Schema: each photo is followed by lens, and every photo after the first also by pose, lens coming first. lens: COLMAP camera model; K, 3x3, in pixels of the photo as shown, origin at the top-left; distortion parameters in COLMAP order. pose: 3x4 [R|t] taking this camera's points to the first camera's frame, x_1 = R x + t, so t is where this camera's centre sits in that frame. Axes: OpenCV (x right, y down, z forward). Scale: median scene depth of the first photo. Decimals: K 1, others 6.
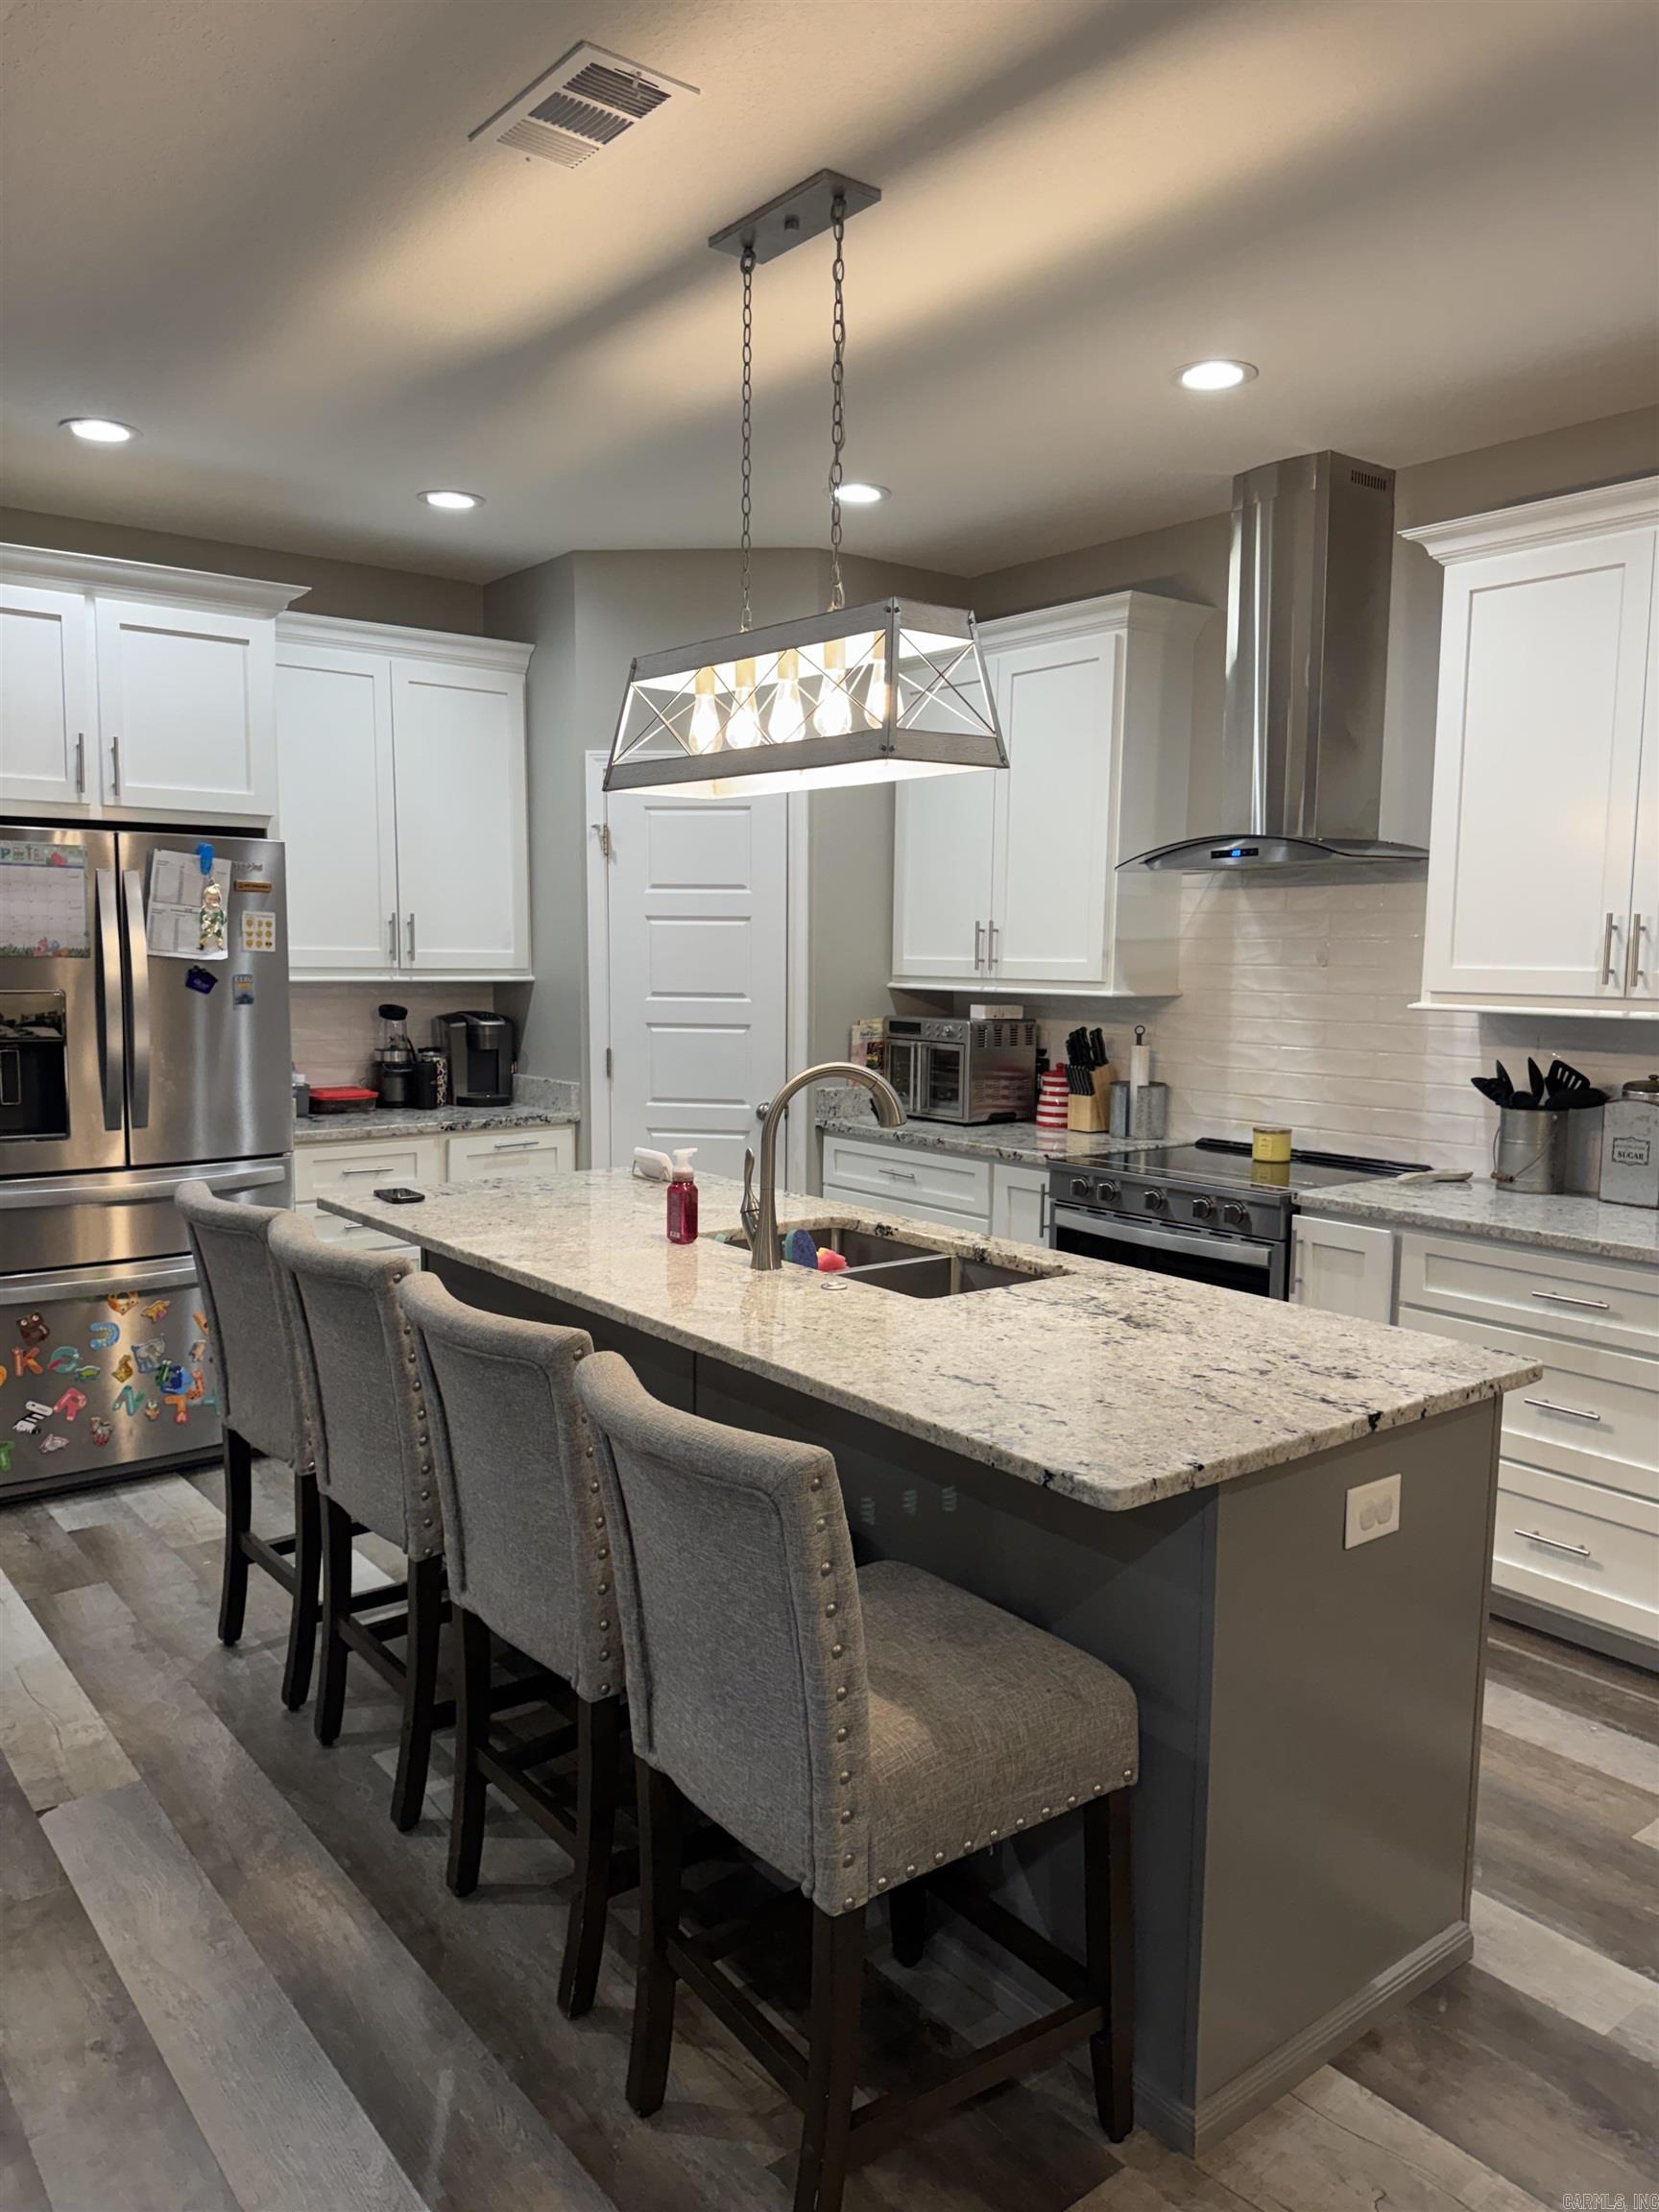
lens RADIAL K [[1558.4, 0, 813.2], [0, 1558.4, 1123.3], [0, 0, 1]] dist [0.044128, -0.046141]
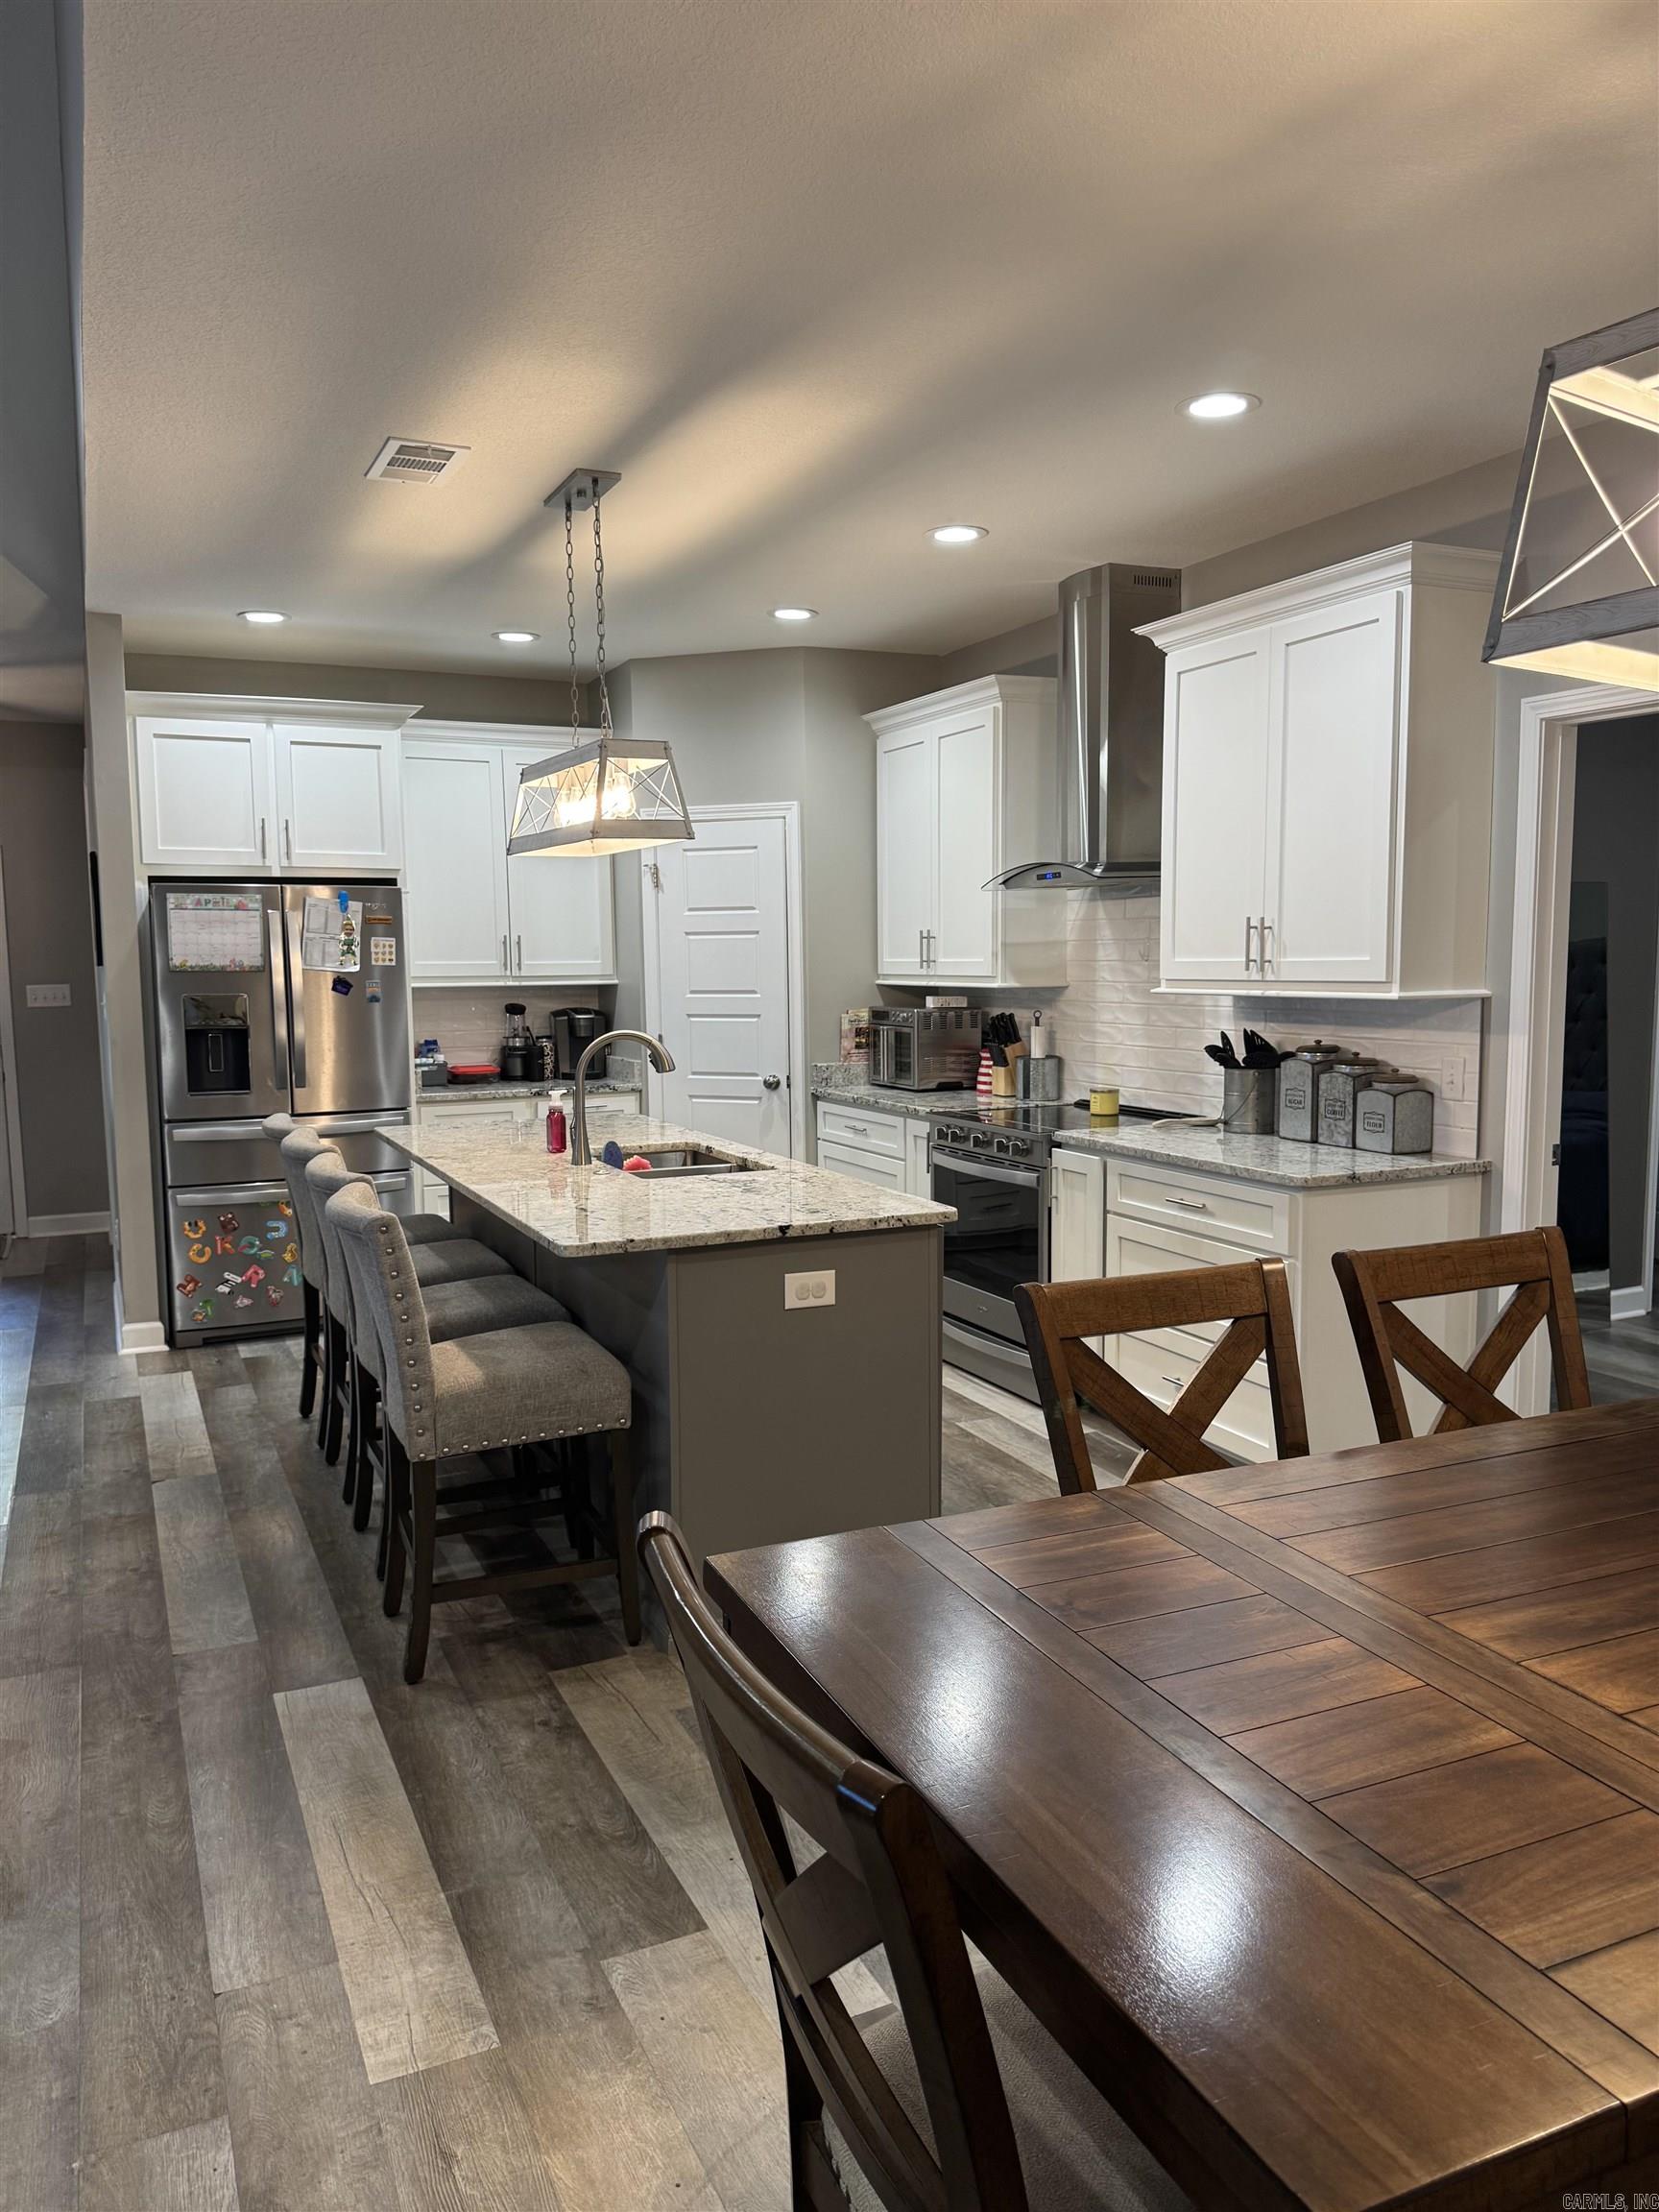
lens RADIAL K [[1558.4, 0, 817.7], [0, 1558.4, 1119.8], [0, 0, 1]] dist [0.044128, -0.046141]
pose [[0.972689, 0.003777, -0.232081, 0.395305], [-0.005582, 0.999959, -0.007120, 0.042246], [0.232044, 0.008221, 0.972670, -0.313749]]
